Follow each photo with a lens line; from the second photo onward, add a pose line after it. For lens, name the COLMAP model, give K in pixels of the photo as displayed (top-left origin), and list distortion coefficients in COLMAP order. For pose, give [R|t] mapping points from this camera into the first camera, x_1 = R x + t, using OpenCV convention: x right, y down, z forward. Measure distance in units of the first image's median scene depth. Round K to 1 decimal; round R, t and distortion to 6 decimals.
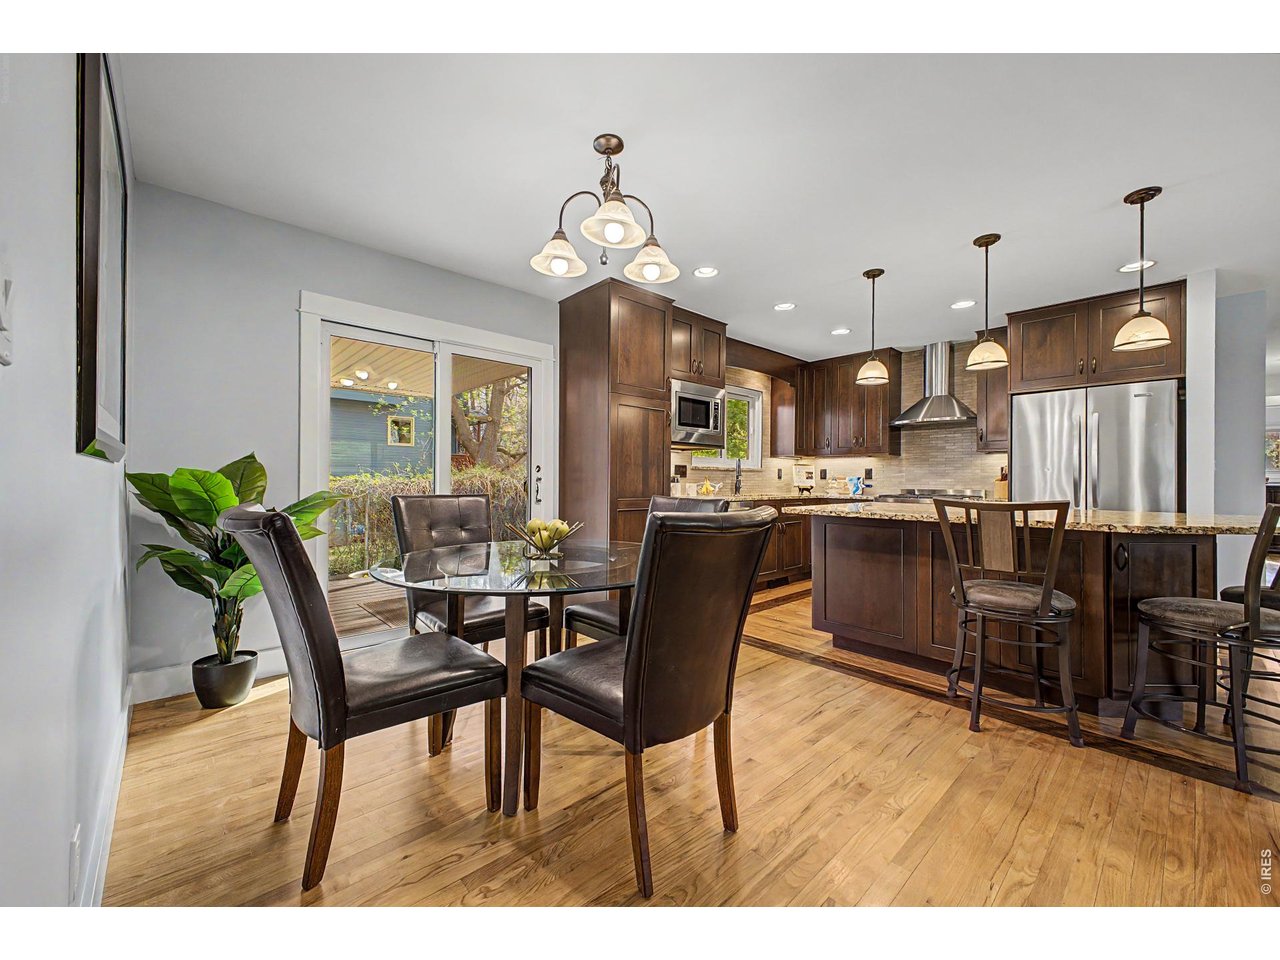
lens RADIAL K [[501.1, 0, 630.9], [0, 501.1, 479.3], [0, 0, 1]] dist [0.009328, -0.002767]
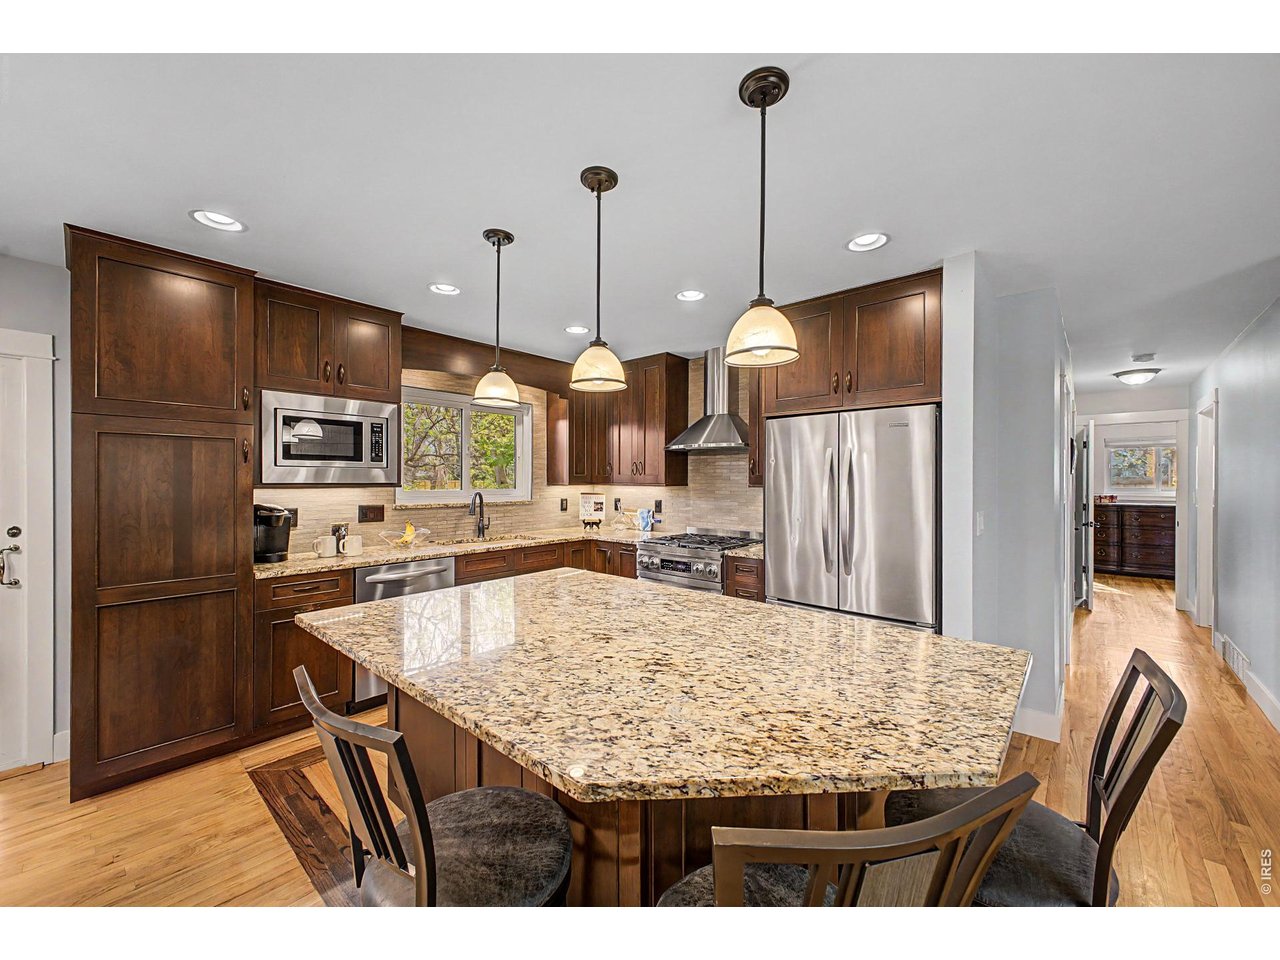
lens RADIAL K [[501.1, 0, 637.6], [0, 501.1, 479.4], [0, 0, 1]] dist [0.009328, -0.002767]
pose [[0.993470, -0.005851, 0.113942, 0.384711], [0.005678, 0.999982, 0.001849, -0.062551], [-0.113951, -0.001190, 0.993486, 0.217584]]
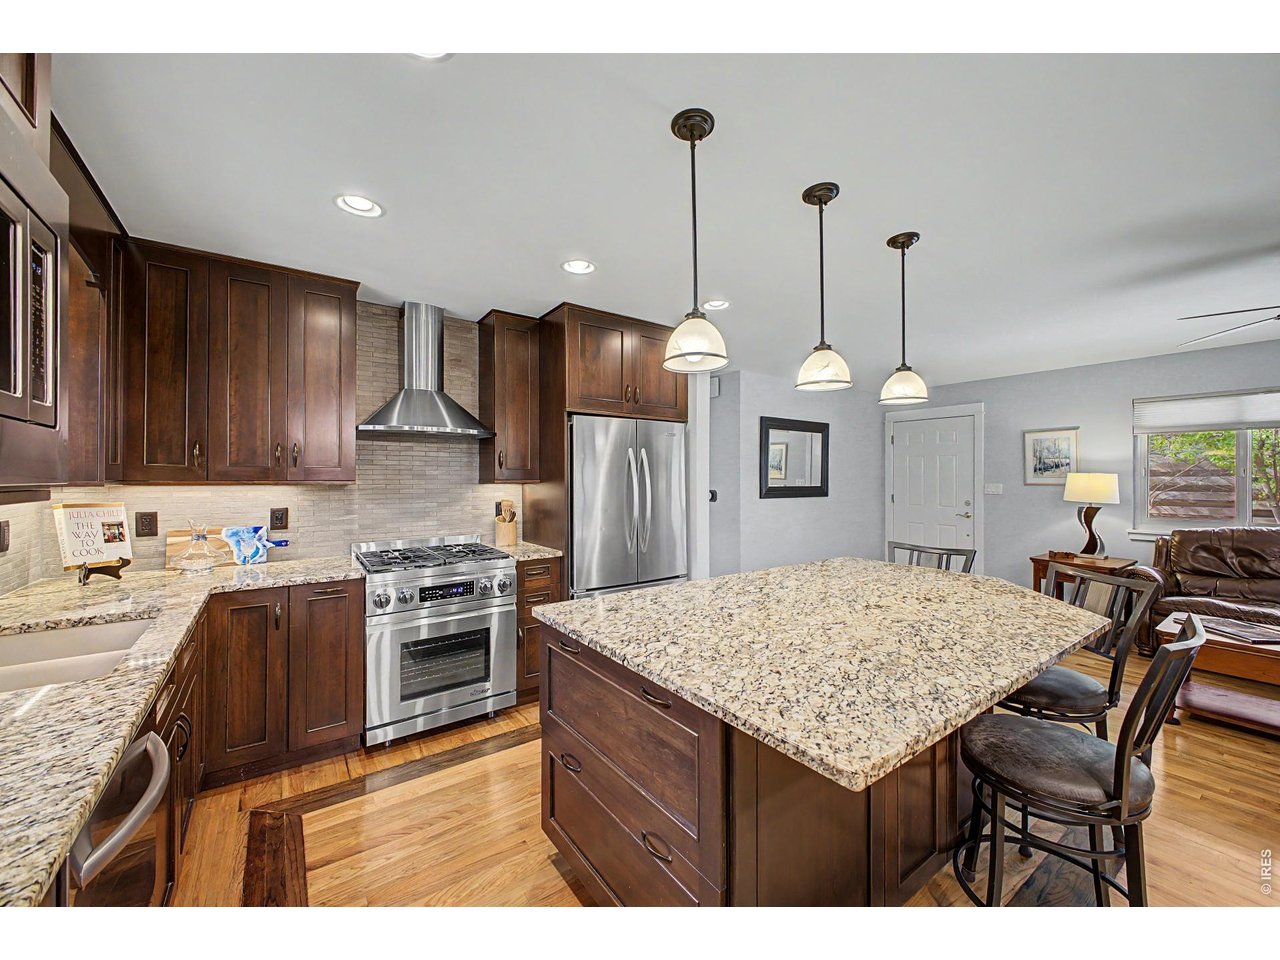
lens RADIAL K [[501.1, 0, 642.4], [0, 501.1, 478.7], [0, 0, 1]] dist [0.009328, -0.002767]
pose [[0.117042, -0.012486, 0.993048, 0.020620], [0.001046, 0.999922, 0.012449, -0.062877], [-0.993126, -0.000419, 0.117046, 0.645400]]
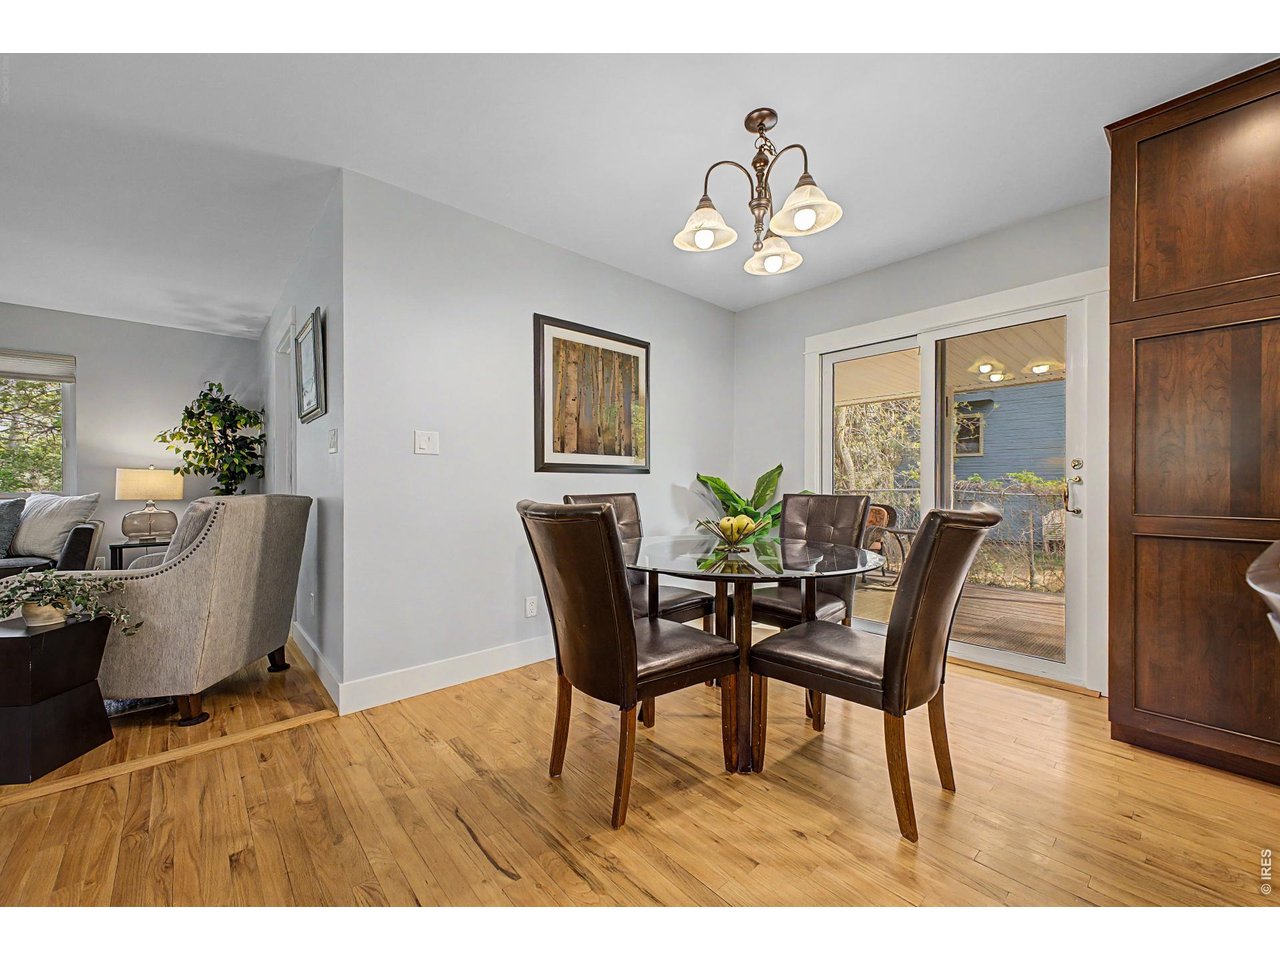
lens RADIAL K [[501.1, 0, 640.1], [0, 501.1, 483.8], [0, 0, 1]] dist [0.009328, -0.002767]
pose [[-0.001008, -0.000684, -0.999999, 0.363579], [-0.000369, 1.000000, -0.000684, 0.003759], [0.999999, 0.000368, -0.001008, 0.315476]]
